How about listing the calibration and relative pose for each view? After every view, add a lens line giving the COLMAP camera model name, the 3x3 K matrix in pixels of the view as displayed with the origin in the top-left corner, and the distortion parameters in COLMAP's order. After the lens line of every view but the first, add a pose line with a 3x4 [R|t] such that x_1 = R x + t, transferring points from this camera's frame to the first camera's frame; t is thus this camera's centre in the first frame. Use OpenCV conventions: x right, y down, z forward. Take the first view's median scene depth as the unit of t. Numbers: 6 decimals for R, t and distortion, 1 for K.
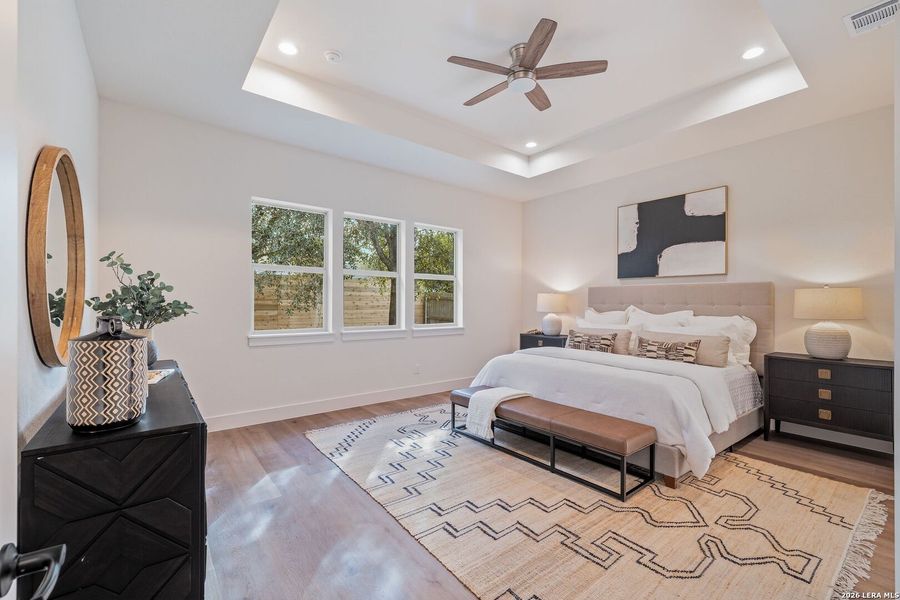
lens RADIAL K [[384.6, 0, 451.5], [0, 384.6, 302.4], [0, 0, 1]] dist [0.013694, 0.000014]
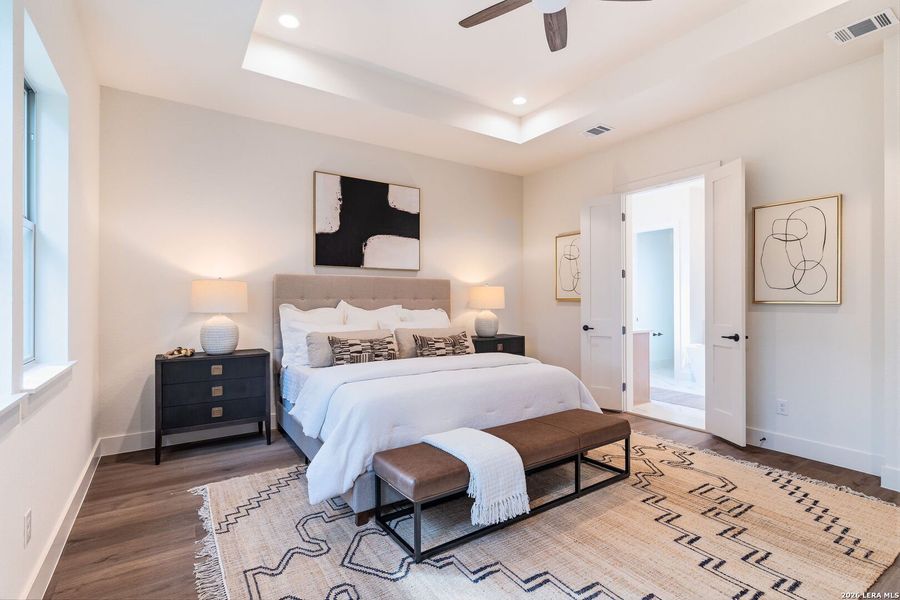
lens RADIAL K [[429.7, 0, 452.1], [0, 429.7, 296.0], [0, 0, 1]] dist [-0.002543, -0.000406]
pose [[0.079025, 0.015992, 0.996744, -0.469566], [0.009537, 0.999813, -0.016798, 0.017459], [-0.996827, 0.010834, 0.078857, 0.828853]]
